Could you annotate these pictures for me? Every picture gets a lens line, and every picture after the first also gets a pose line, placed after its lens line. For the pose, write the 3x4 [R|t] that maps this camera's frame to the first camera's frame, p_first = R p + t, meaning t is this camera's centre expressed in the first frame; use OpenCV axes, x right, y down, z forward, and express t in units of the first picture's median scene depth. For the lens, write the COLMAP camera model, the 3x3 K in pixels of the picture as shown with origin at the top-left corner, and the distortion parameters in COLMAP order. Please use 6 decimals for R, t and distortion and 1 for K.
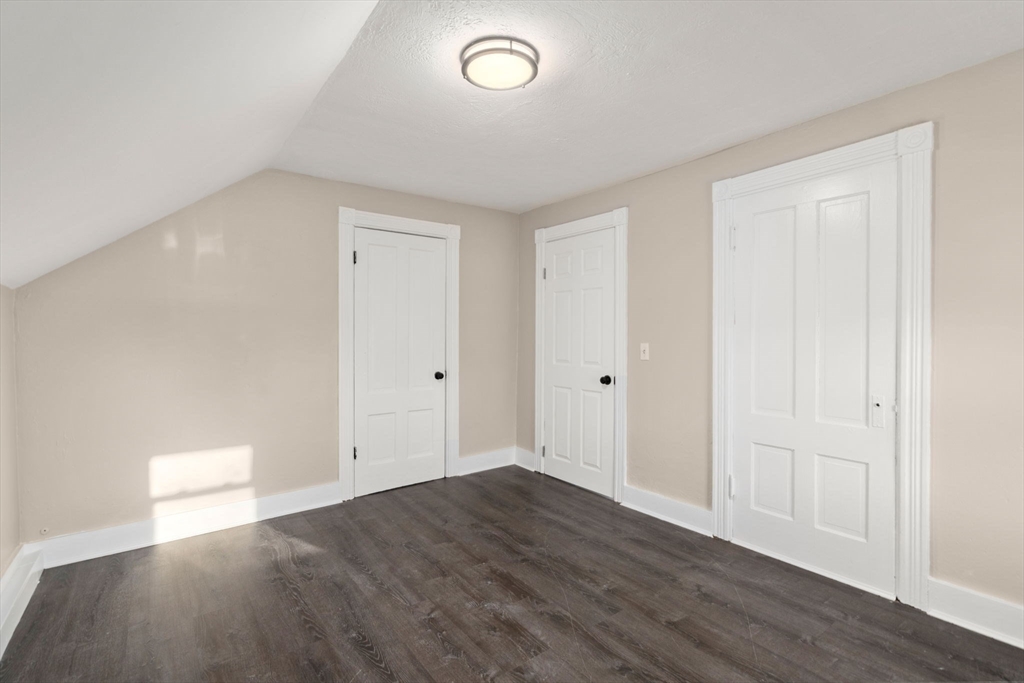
lens RADIAL K [[475.0, 0, 512.1], [0, 475.0, 337.3], [0, 0, 1]] dist [-0.000934, 0.000374]
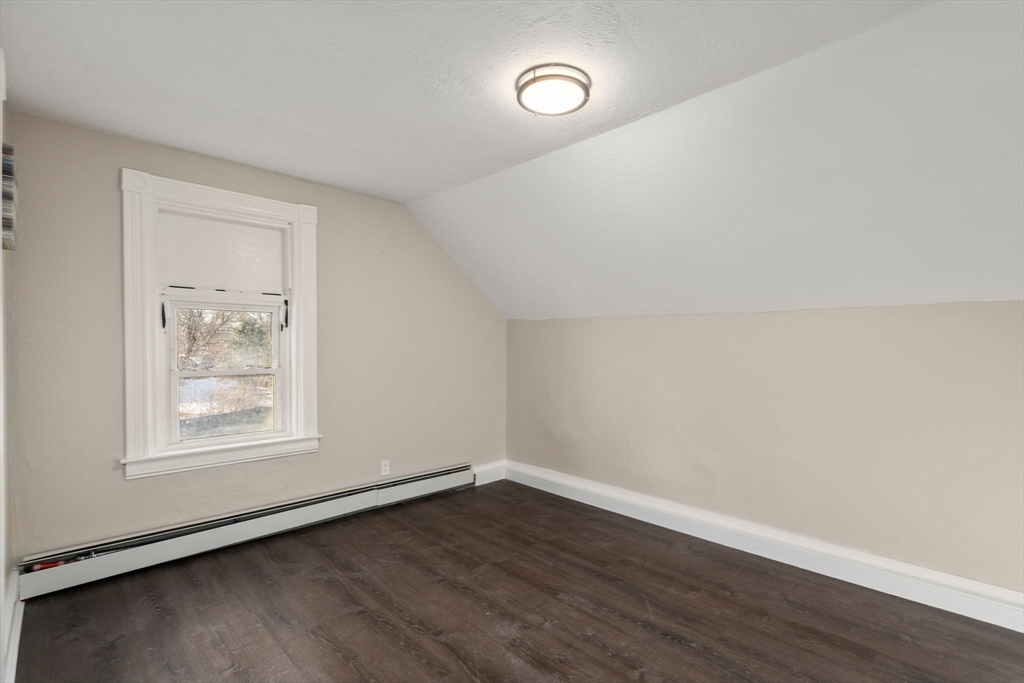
lens RADIAL K [[475.0, 0, 510.5], [0, 475.0, 347.8], [0, 0, 1]] dist [-0.000934, 0.000374]
pose [[-0.992677, -0.005976, -0.120653, 0.188699], [-0.006894, 0.999950, 0.007197, -0.016309], [0.120604, 0.007976, -0.992669, 2.015976]]
